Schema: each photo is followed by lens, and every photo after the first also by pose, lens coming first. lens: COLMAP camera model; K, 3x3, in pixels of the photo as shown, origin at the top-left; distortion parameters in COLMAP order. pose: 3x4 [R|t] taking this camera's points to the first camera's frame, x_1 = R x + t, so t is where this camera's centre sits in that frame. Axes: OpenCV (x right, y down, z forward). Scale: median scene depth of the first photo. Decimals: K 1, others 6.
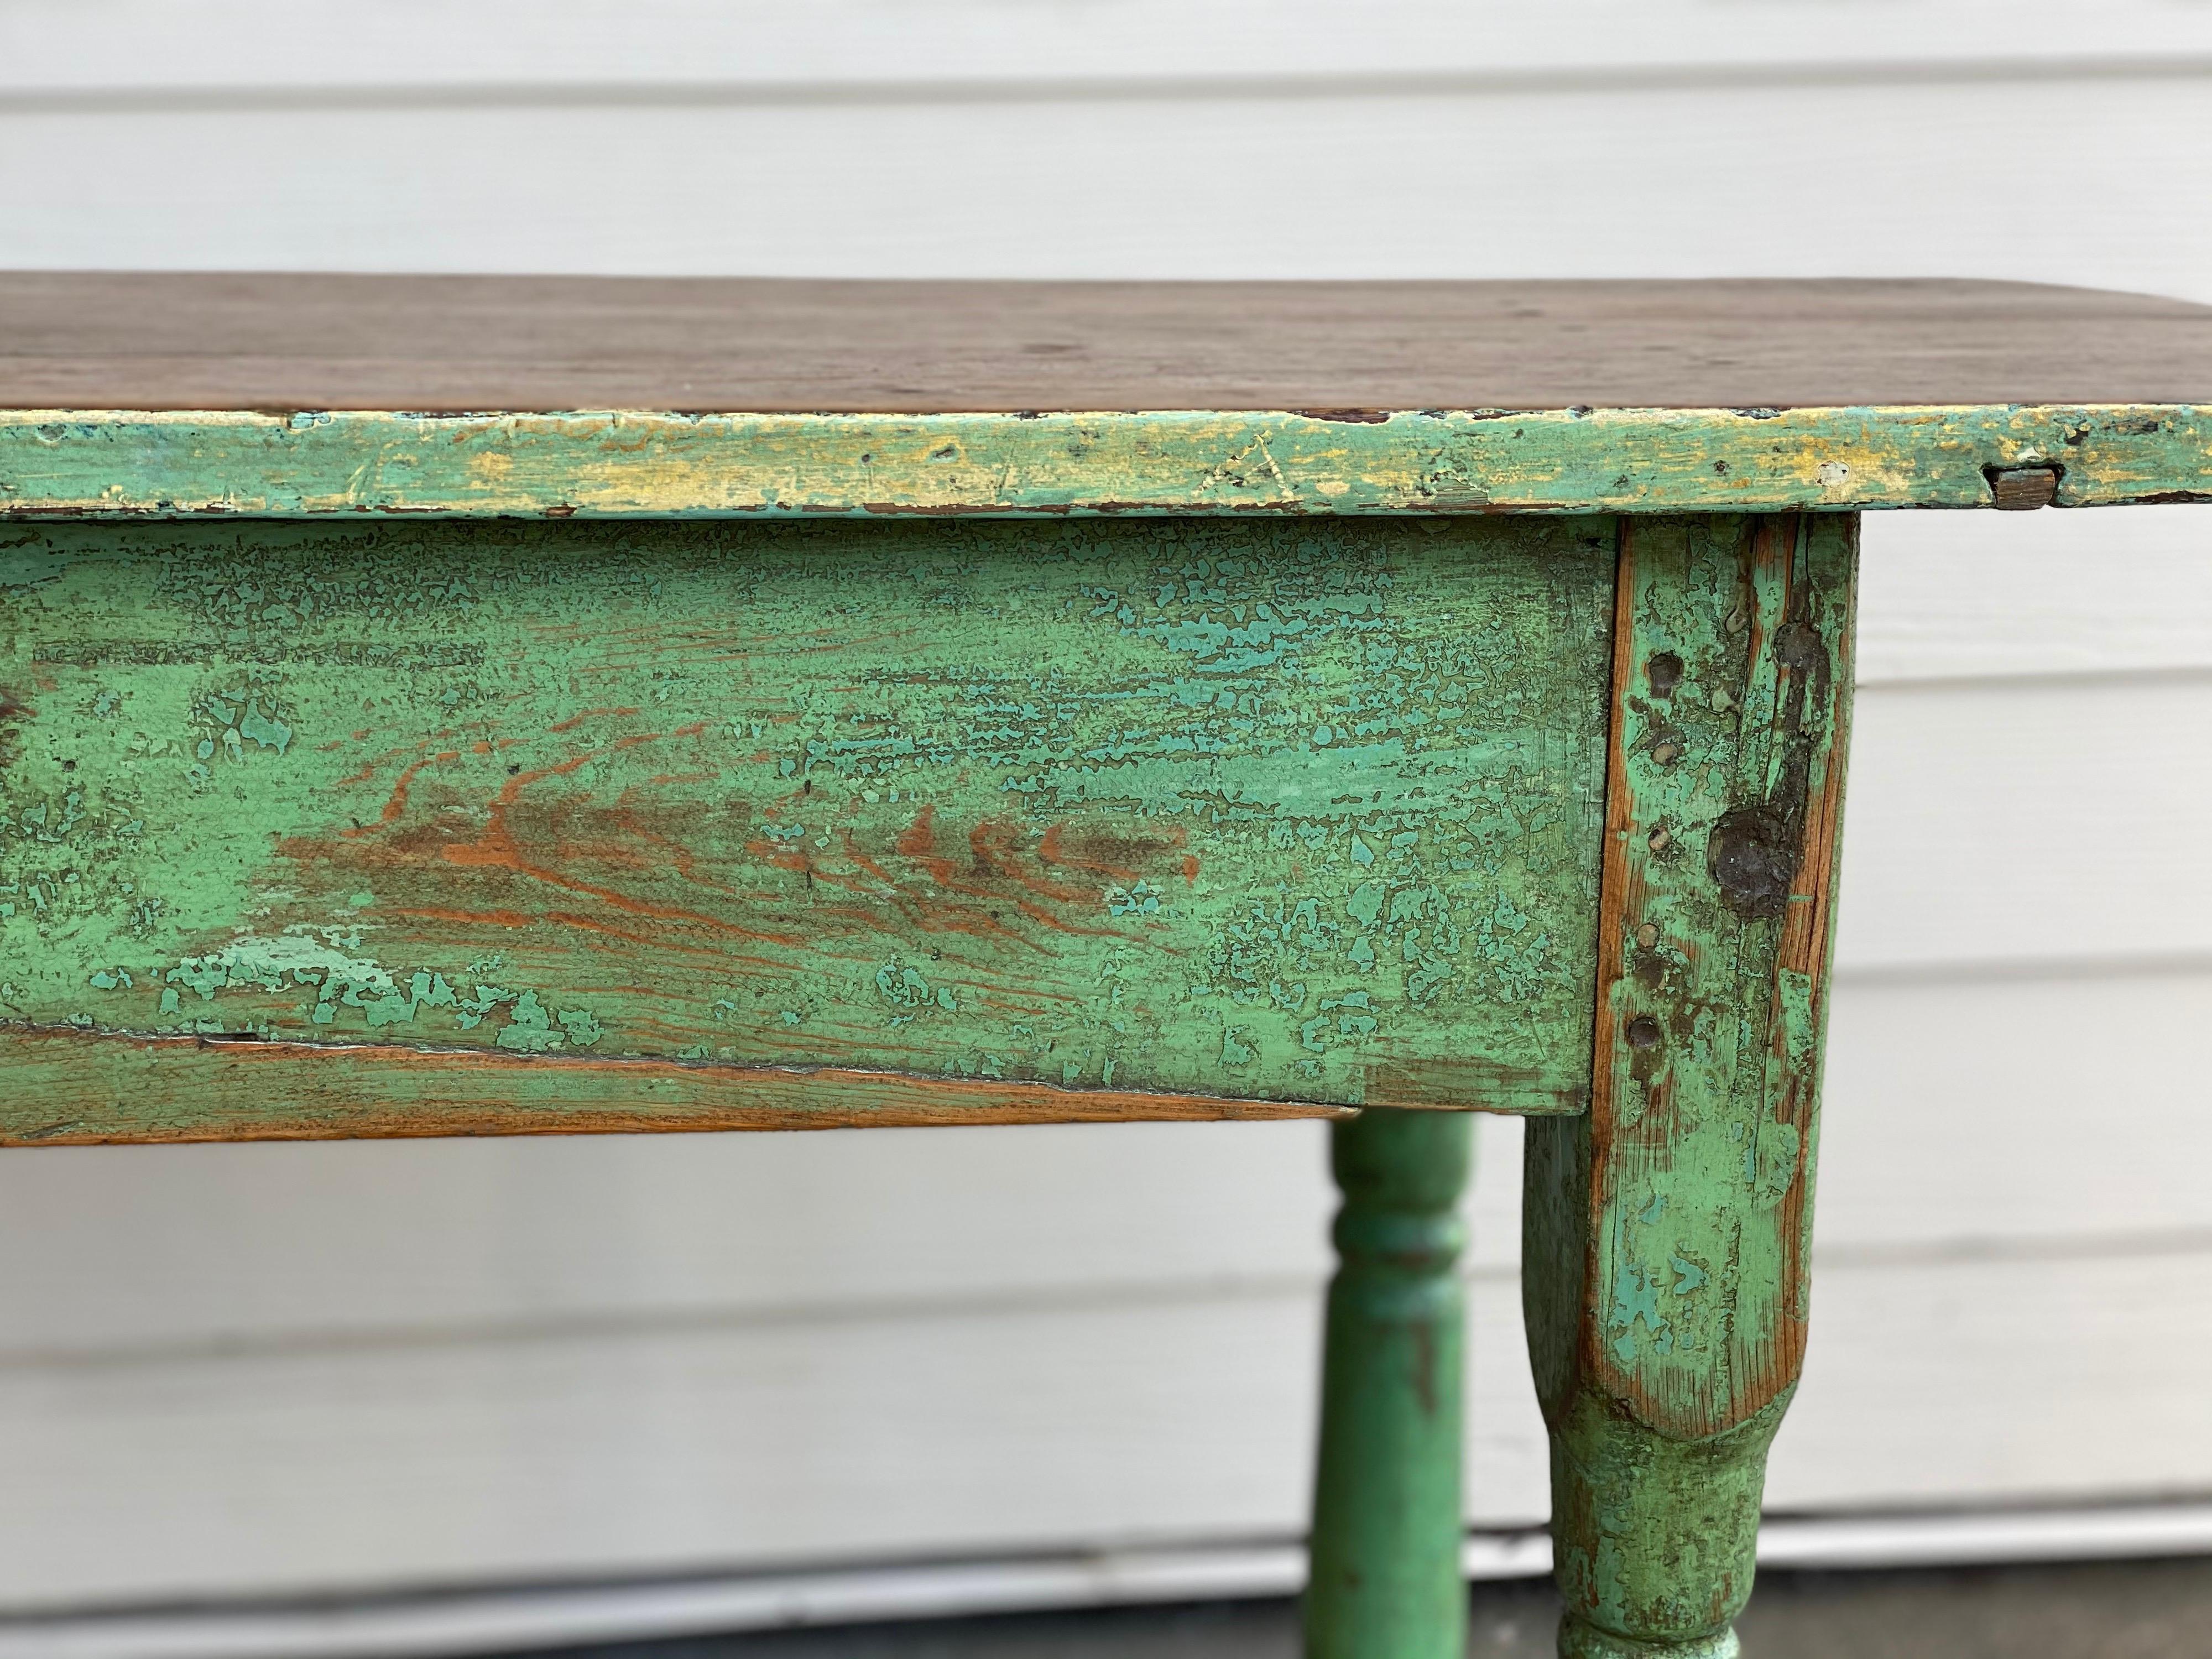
lens RADIAL K [[3318.8, 0, 1138.8], [0, 3318.8, 799.4], [0, 0, 1]] dist [0.113182, 0.000000]
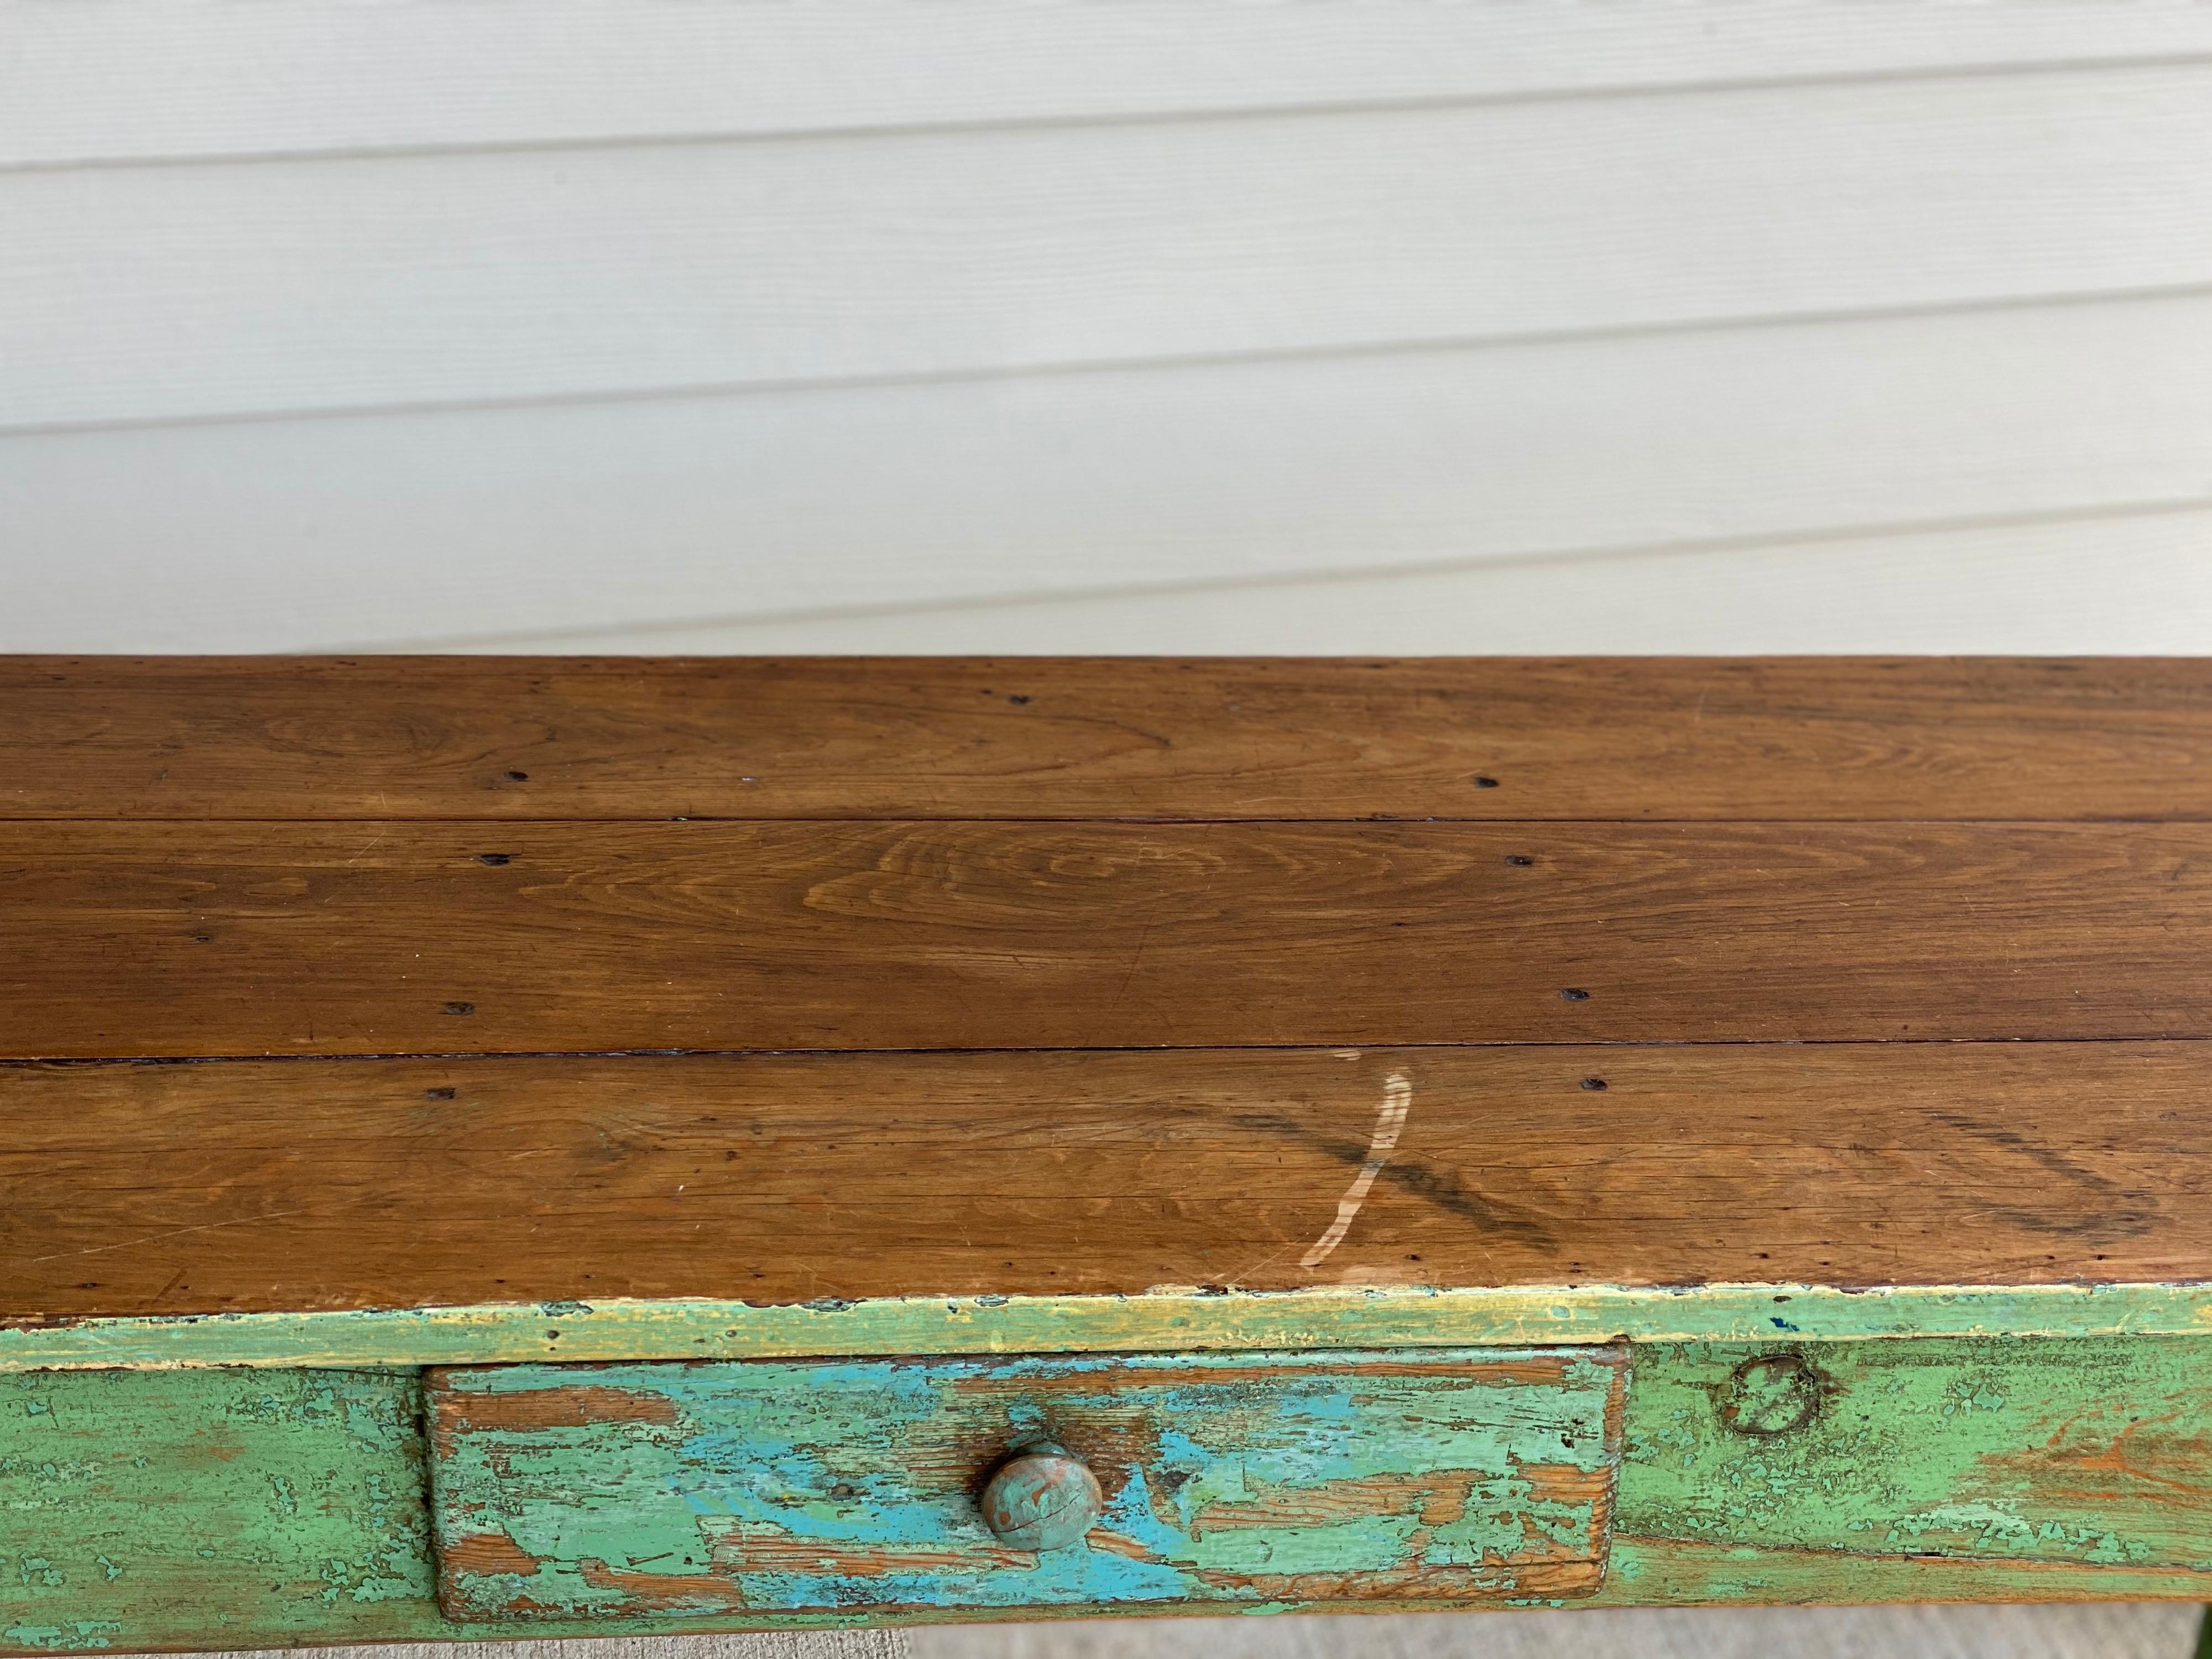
lens RADIAL K [[3318.8, 0, 1139.2], [0, 3318.8, 852.4], [0, 0, 1]] dist [0.113182, 0.000000]
pose [[0.998784, 0.045517, -0.018944, -0.622093], [-0.037830, 0.953957, 0.297550, -0.696468], [0.031615, -0.296471, 0.954518, -0.418599]]
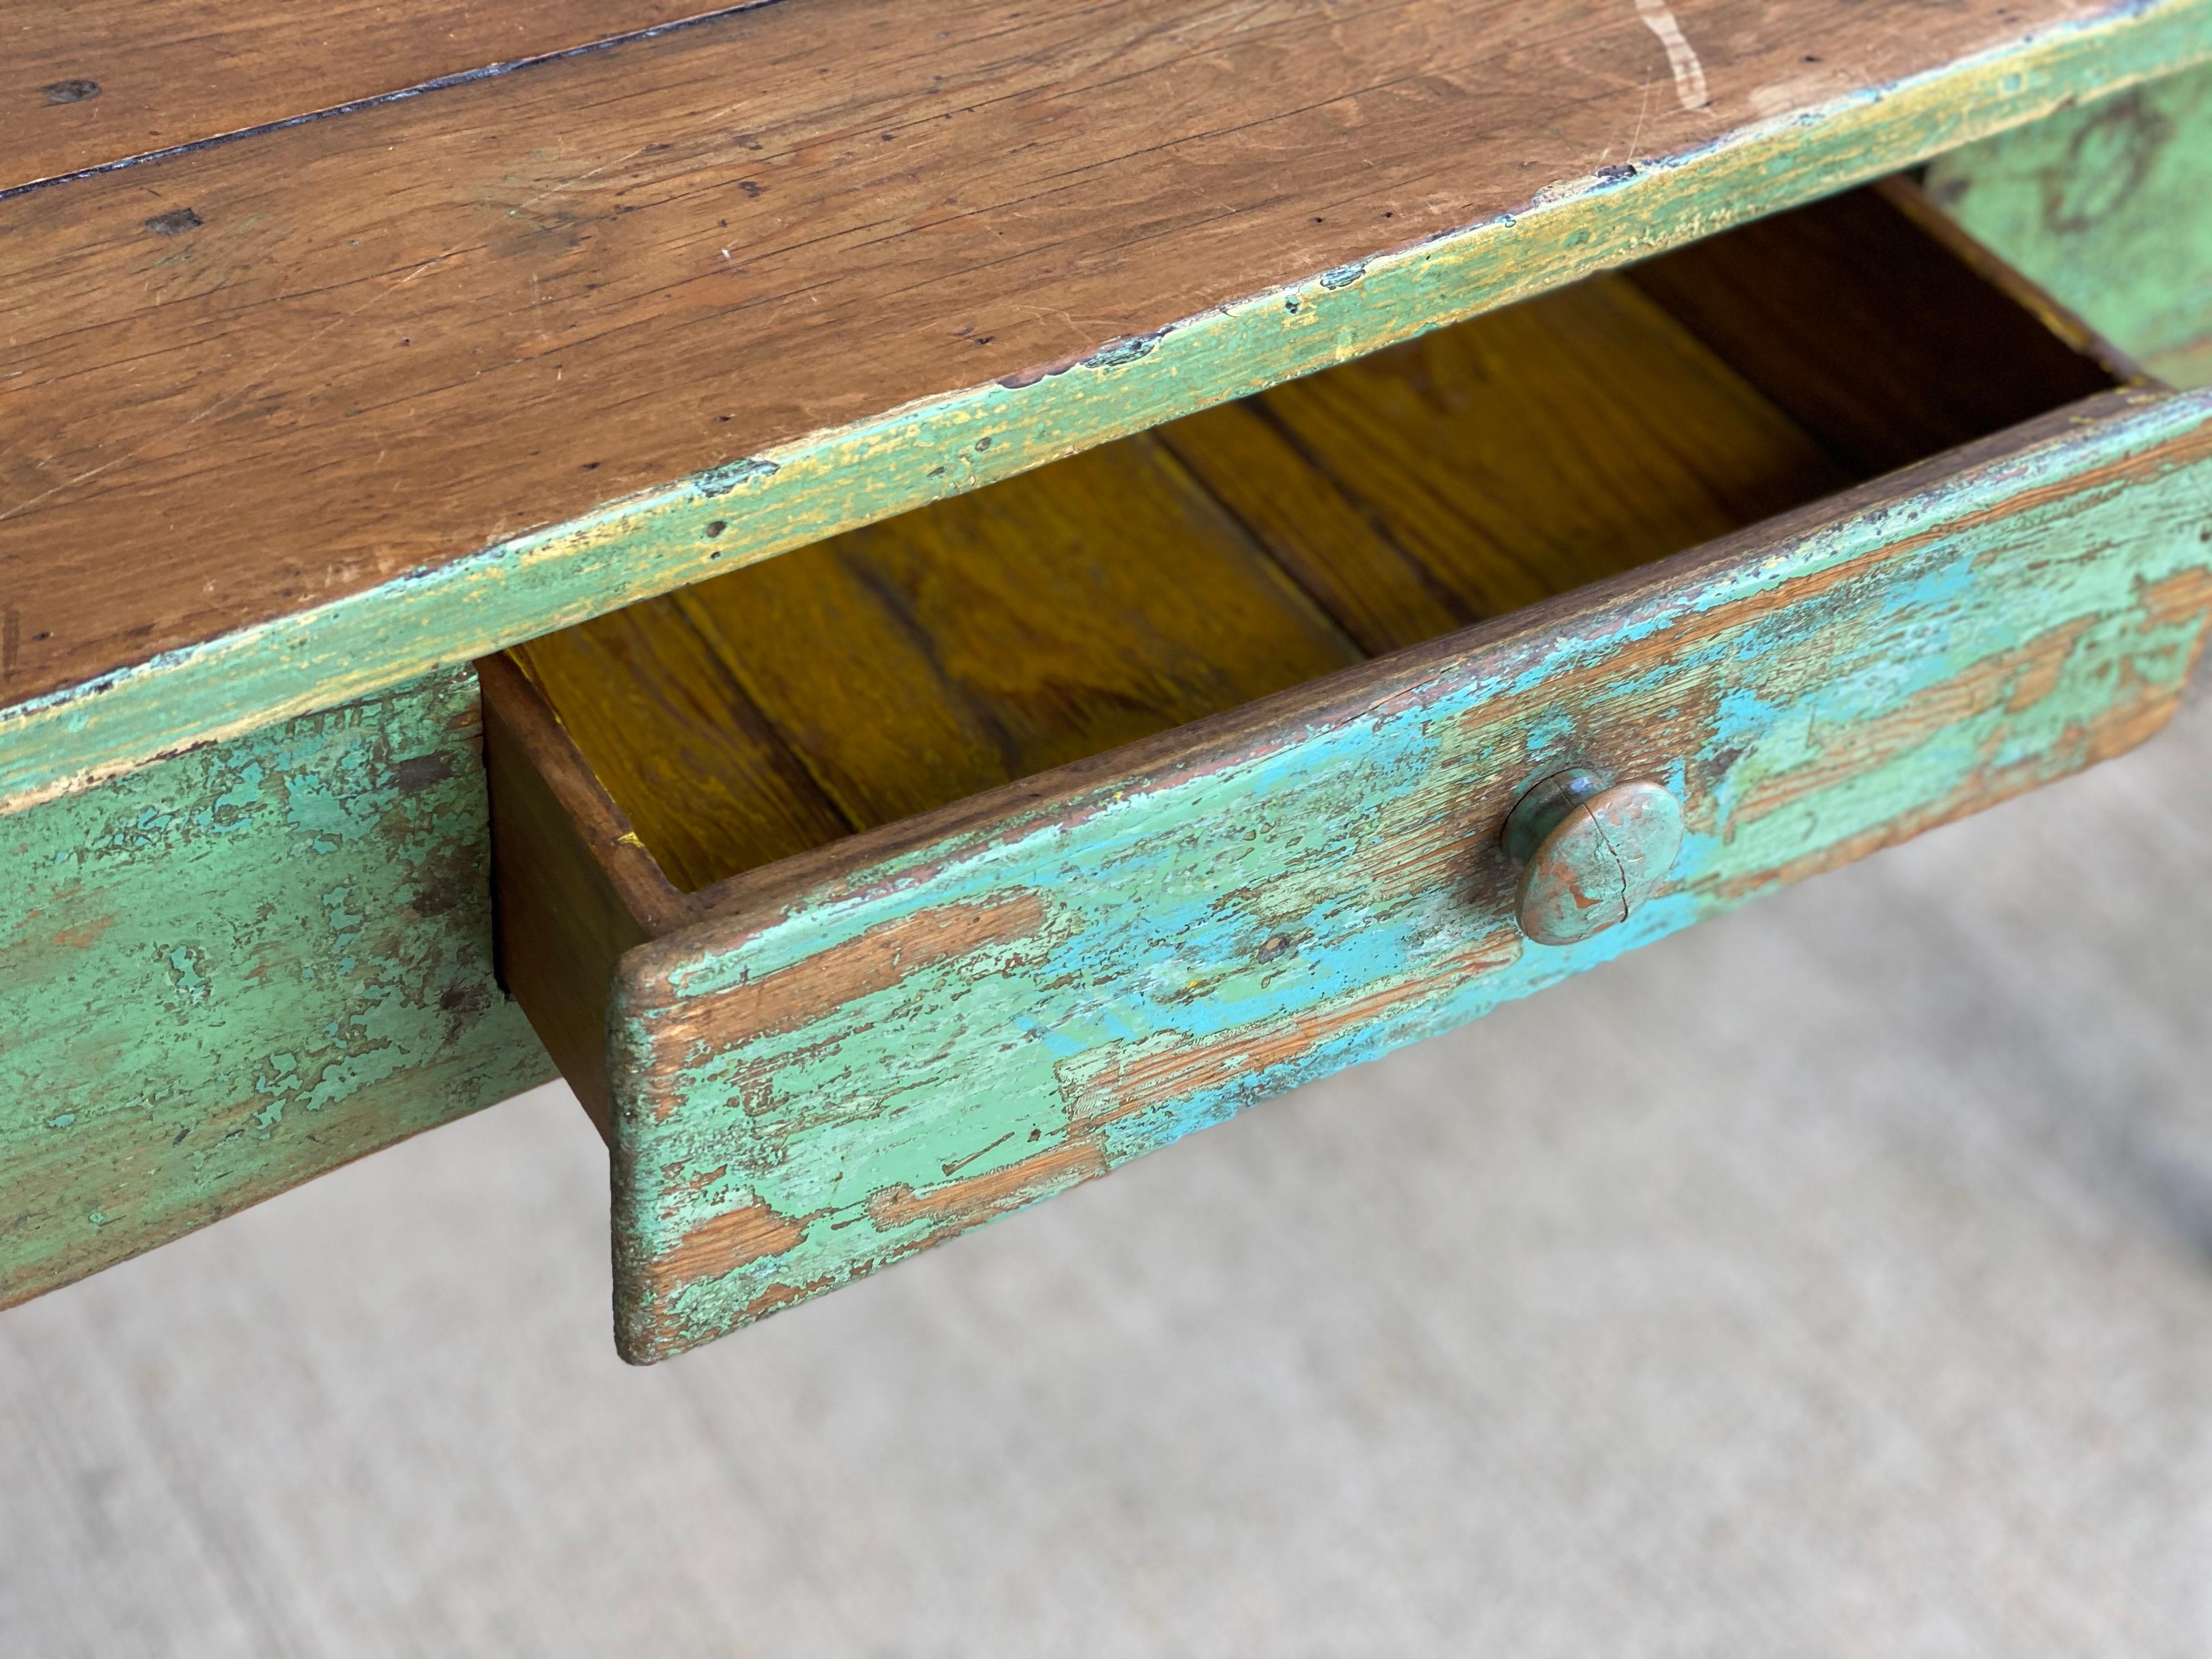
lens RADIAL K [[3318.8, 0, 1126.9], [0, 3318.8, 731.2], [0, 0, 1]] dist [0.113182, 0.000000]
pose [[0.887048, -0.264347, 0.378505, -1.100774], [0.050296, 0.870301, 0.489945, -0.416082], [-0.458929, -0.415568, 0.785295, 0.168421]]
